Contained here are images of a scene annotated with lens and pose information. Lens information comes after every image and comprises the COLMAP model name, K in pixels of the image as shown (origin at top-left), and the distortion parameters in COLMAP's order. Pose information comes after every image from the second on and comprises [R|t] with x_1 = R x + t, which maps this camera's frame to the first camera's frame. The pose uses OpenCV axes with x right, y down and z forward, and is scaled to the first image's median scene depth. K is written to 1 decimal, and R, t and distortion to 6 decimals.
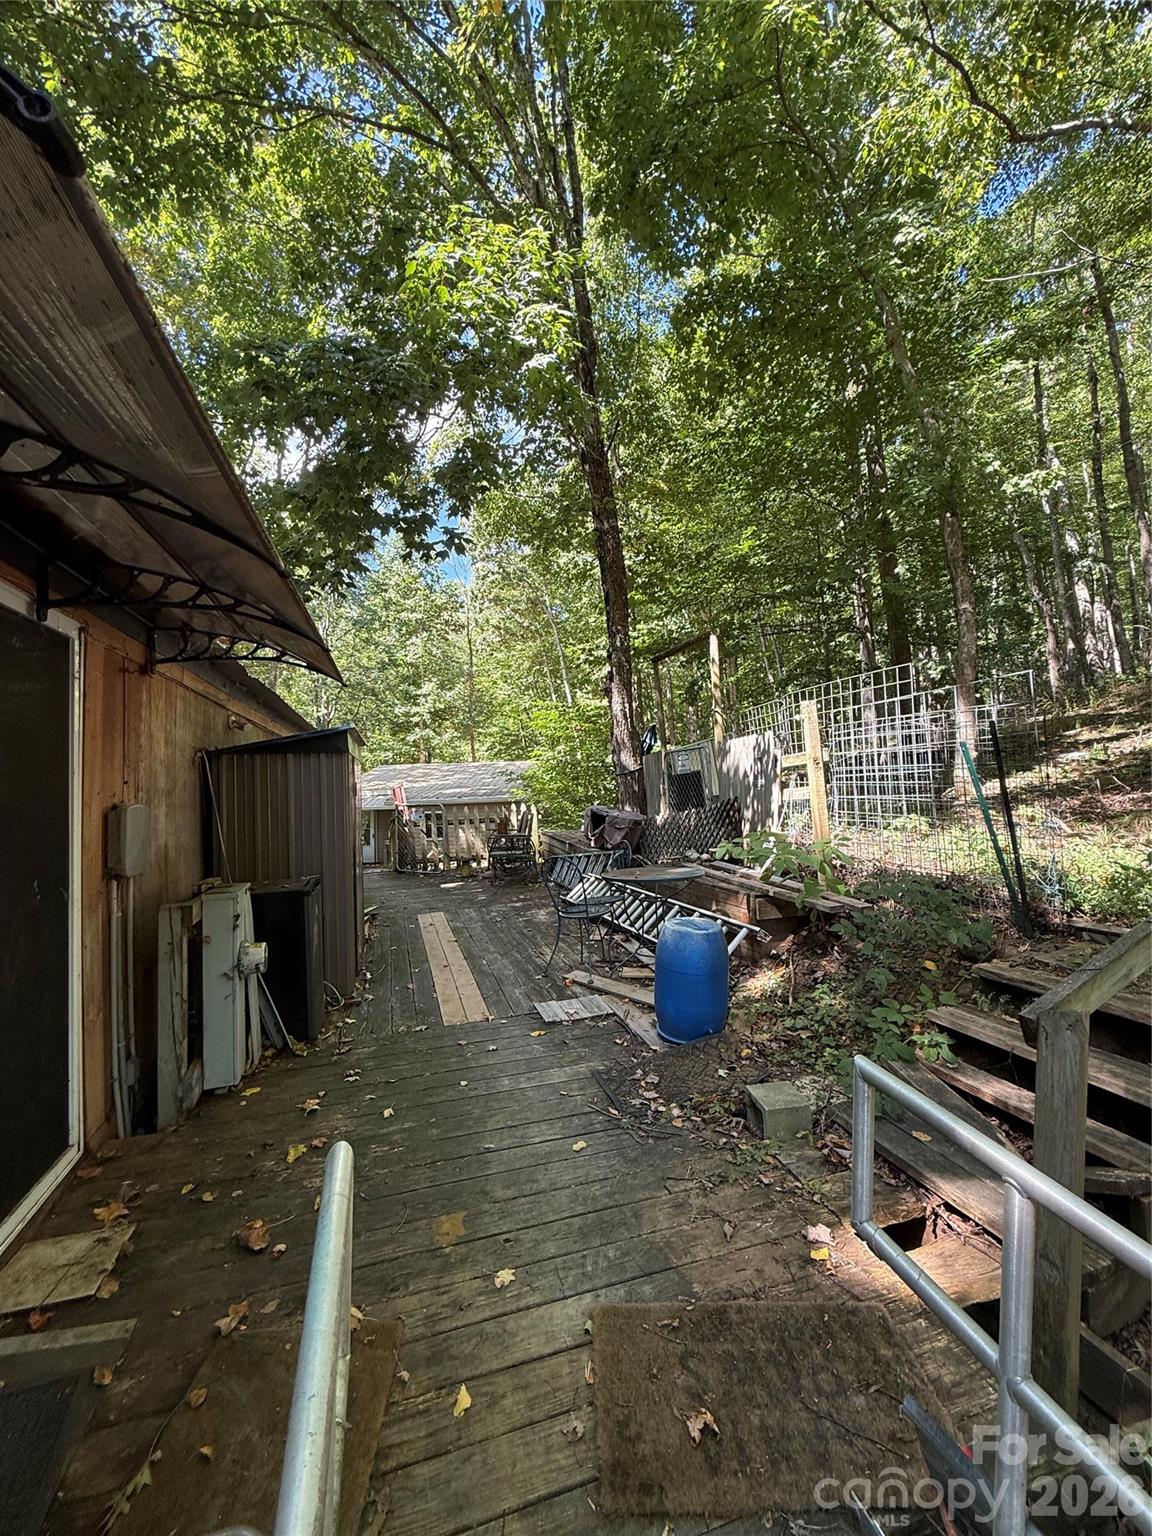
lens RADIAL K [[610.3, 0, 577.3], [0, 610.3, 768.6], [0, 0, 1]] dist [-0.000864, -0.000028]
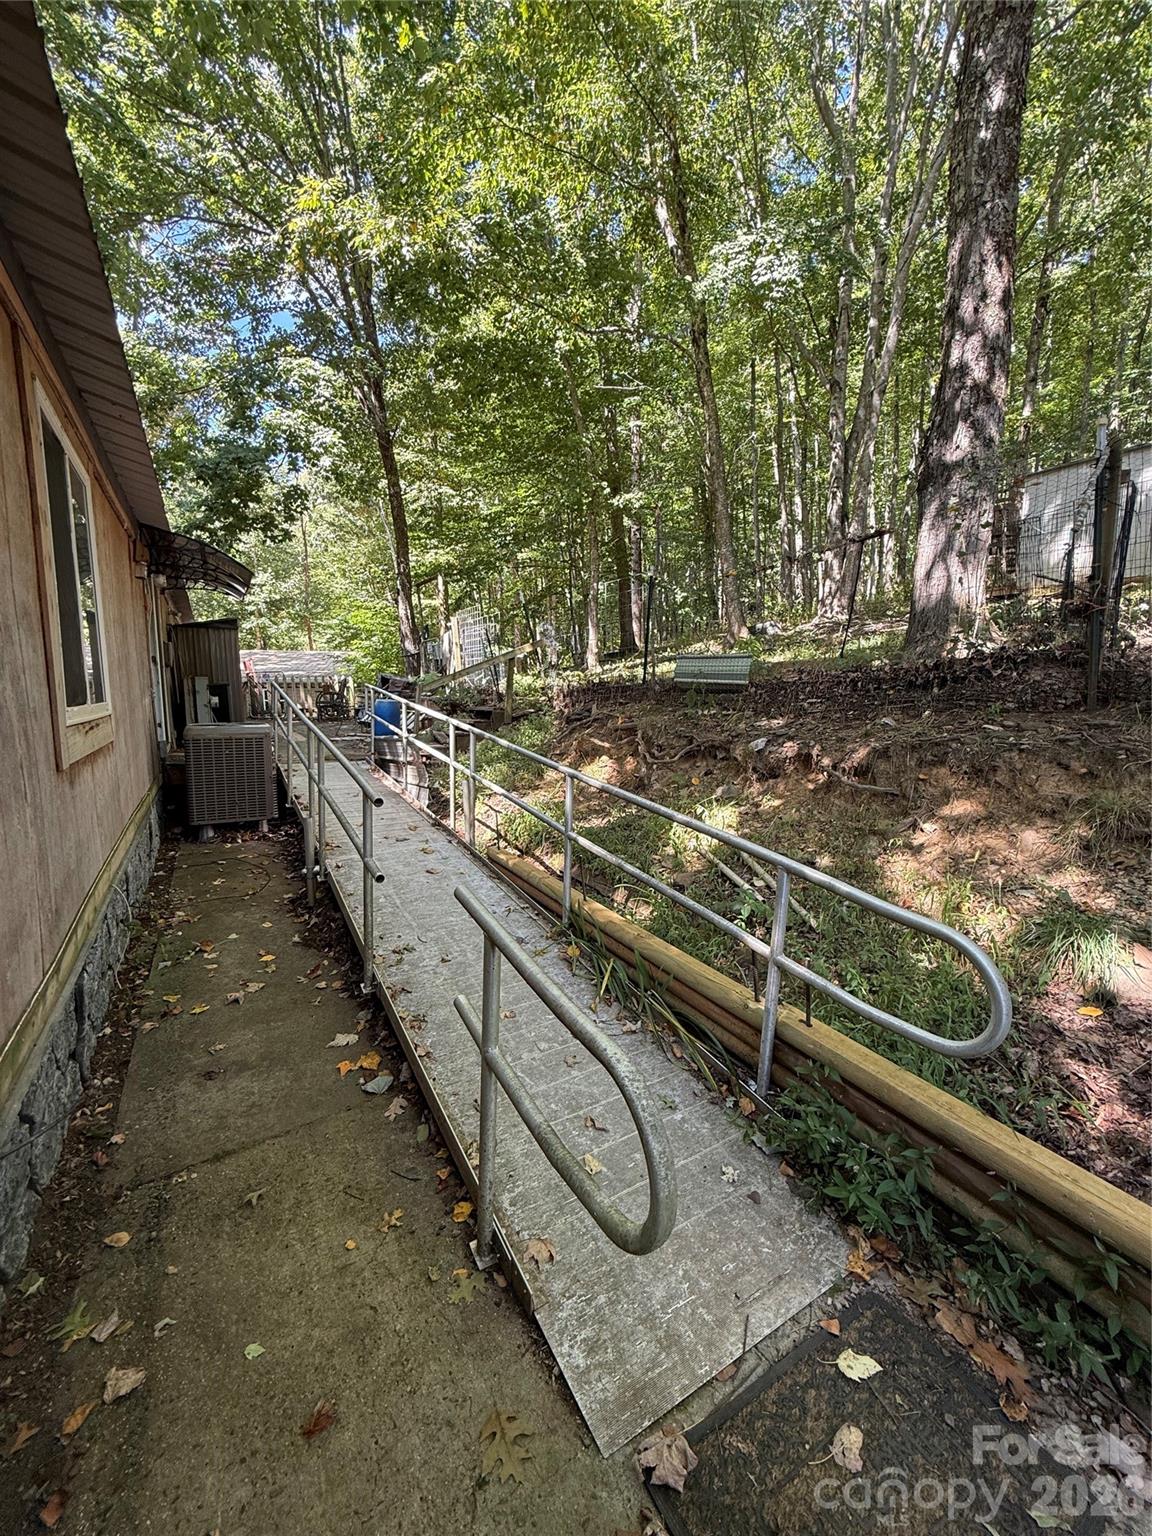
lens RADIAL K [[610.3, 0, 575.4], [0, 610.3, 763.7], [0, 0, 1]] dist [-0.000864, -0.000028]
pose [[0.973007, 0.000082, 0.230774, 0.037343], [-0.034987, 0.988494, 0.147160, 0.010471], [-0.228107, -0.151262, 0.961815, -0.182326]]
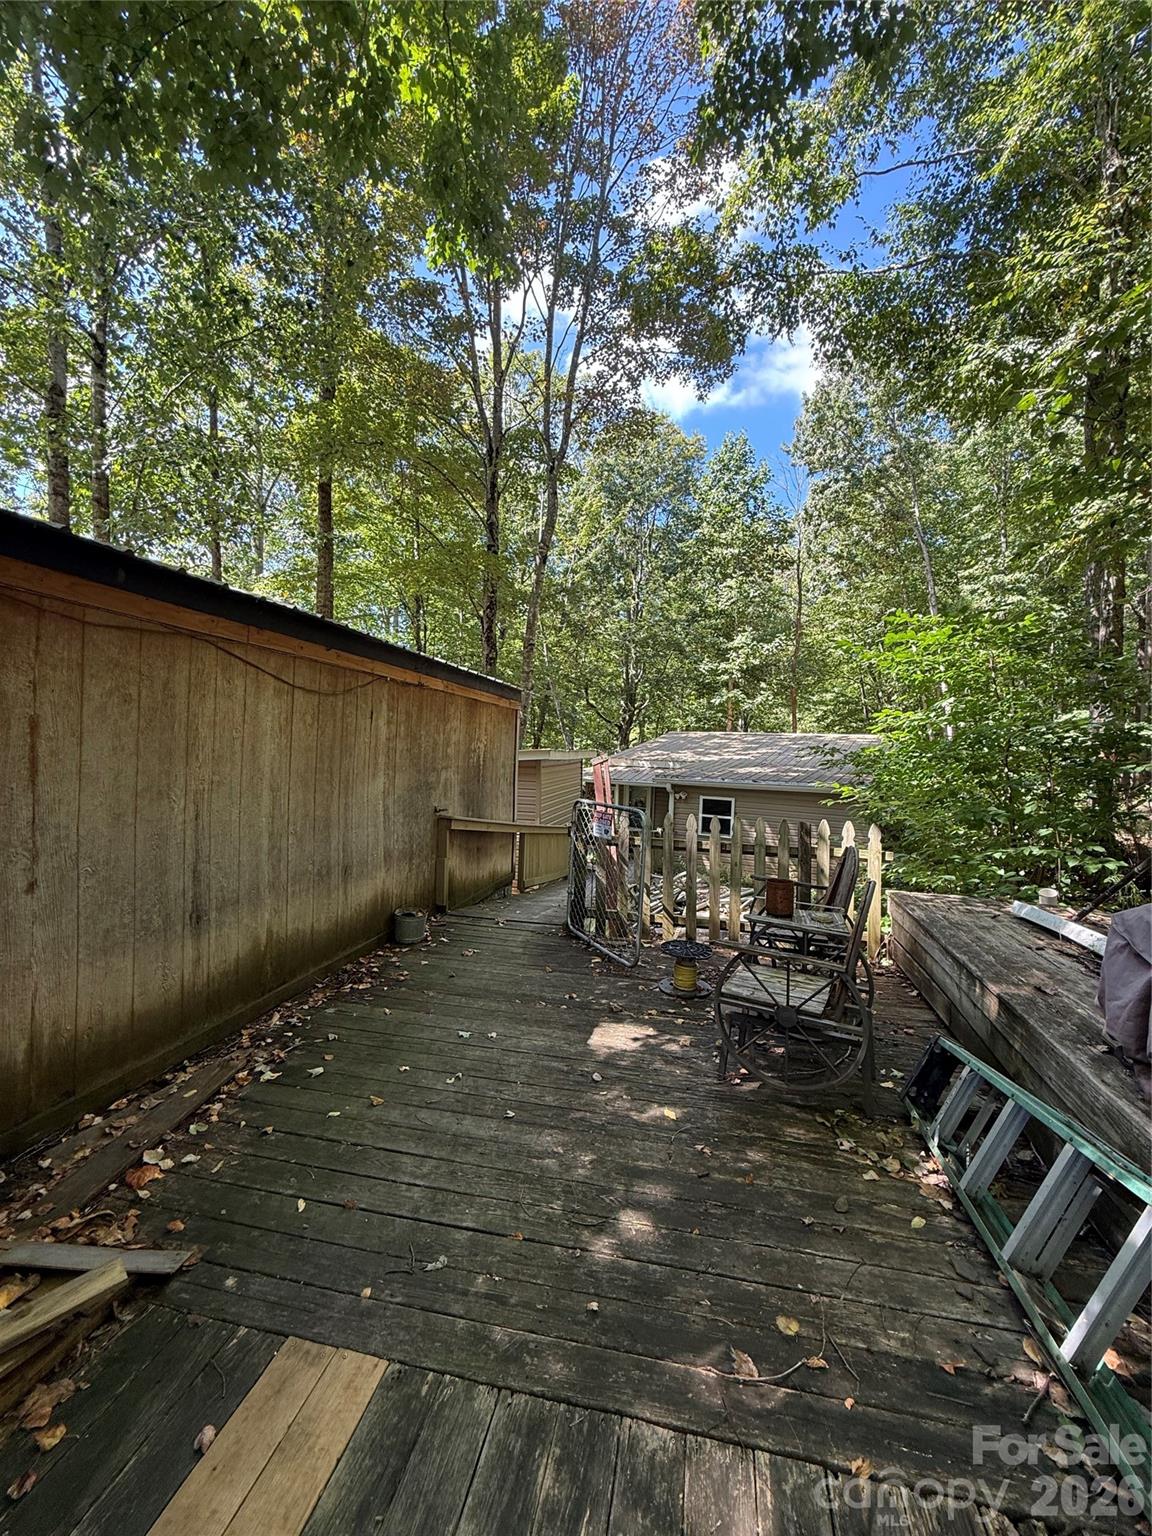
lens RADIAL K [[610.3, 0, 576.0], [0, 610.3, 763.8], [0, 0, 1]] dist [-0.000864, -0.000028]
pose [[0.862744, 0.070560, -0.500694, -0.014589], [-0.050389, 0.997284, 0.053715, 0.000792], [0.503124, -0.021113, 0.863956, 0.181519]]
